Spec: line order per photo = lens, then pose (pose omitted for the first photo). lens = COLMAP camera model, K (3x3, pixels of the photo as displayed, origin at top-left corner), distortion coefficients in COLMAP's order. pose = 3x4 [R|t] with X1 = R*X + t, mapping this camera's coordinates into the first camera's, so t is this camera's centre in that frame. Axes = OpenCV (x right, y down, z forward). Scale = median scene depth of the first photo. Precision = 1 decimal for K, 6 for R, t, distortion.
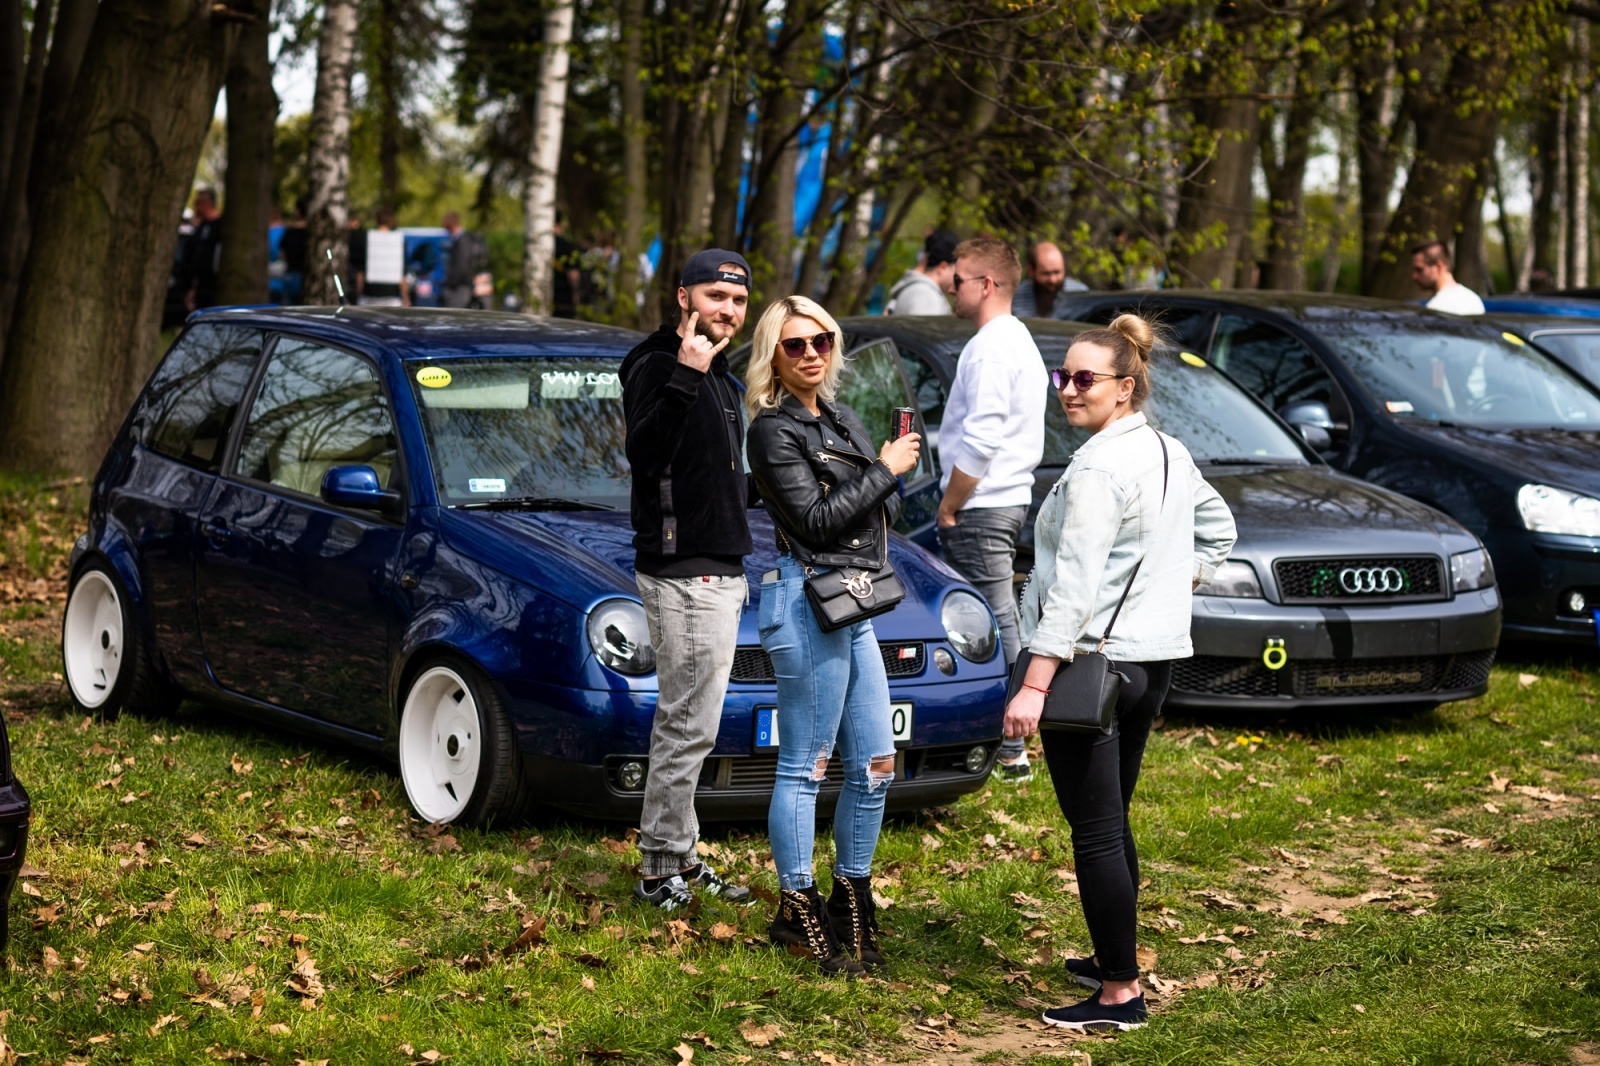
lens RADIAL K [[4876.4, 0, 800.0], [0, 4876.4, 533.0], [0, 0, 1]] dist [0.073761, -1.939711]
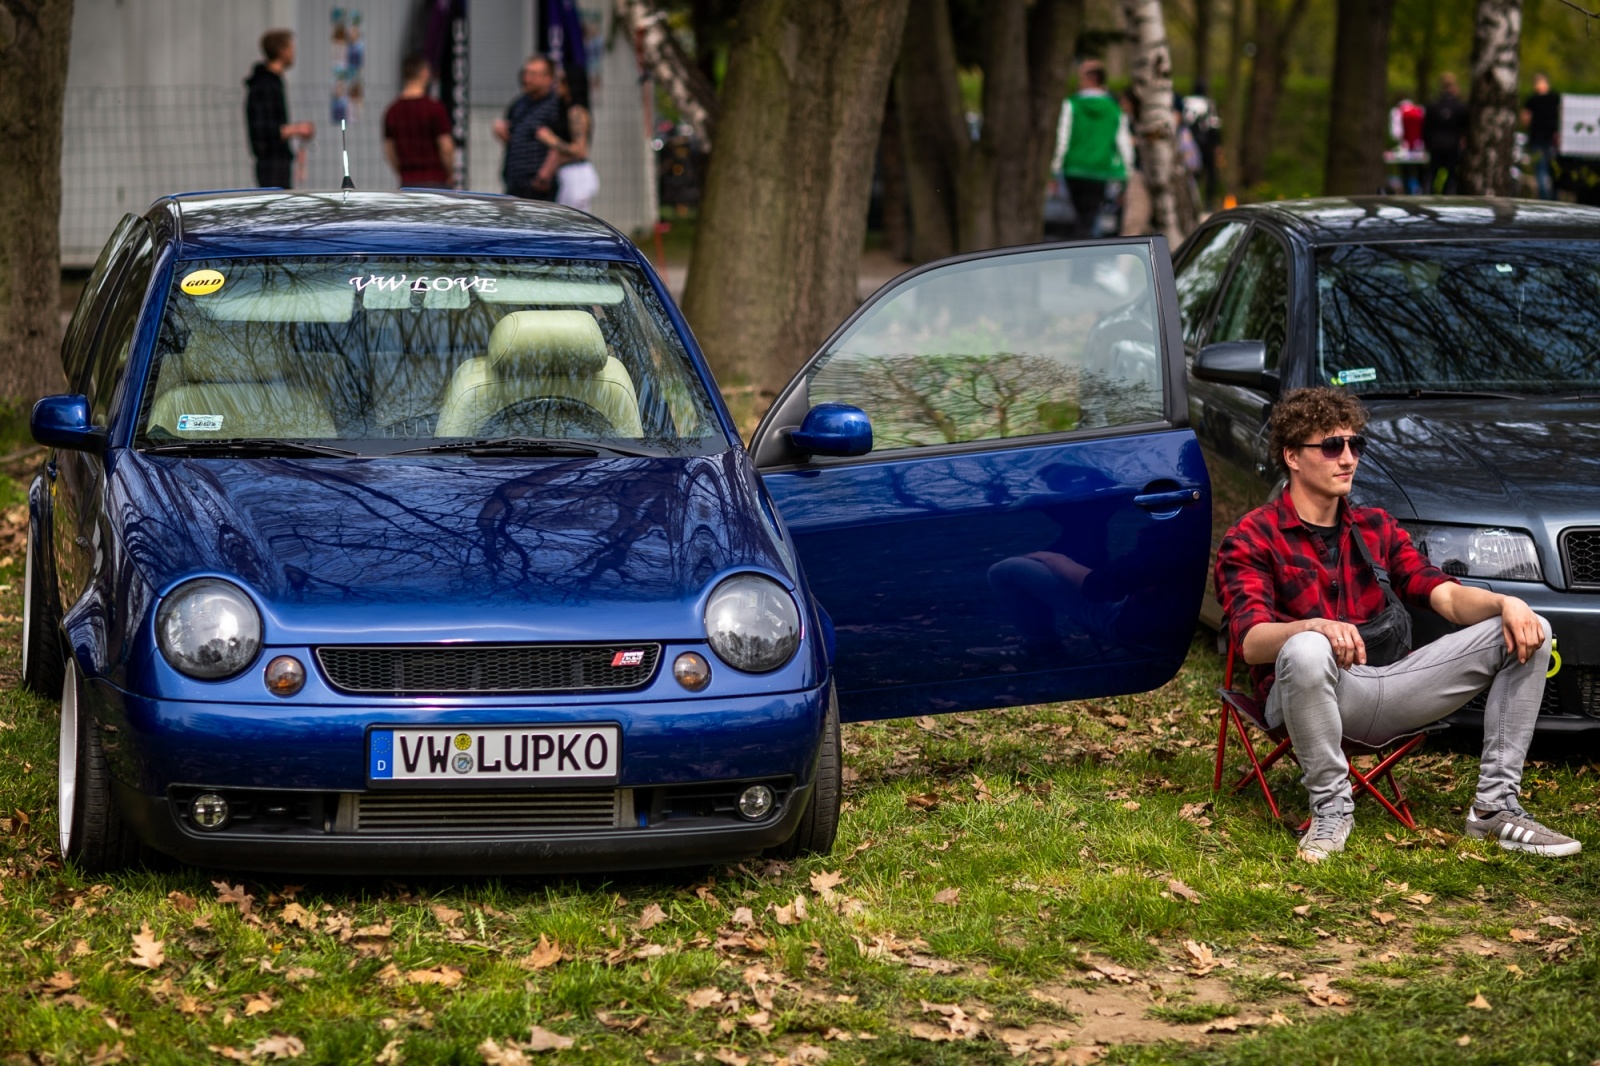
lens RADIAL K [[4876.4, 0, 800.0], [0, 4876.4, 533.0], [0, 0, 1]] dist [0.073761, -1.939711]
pose [[0.903273, 0.023934, -0.428399, 0.231917], [-0.012913, 0.999507, 0.028613, -0.010147], [0.428873, -0.020313, 0.903137, 0.220951]]
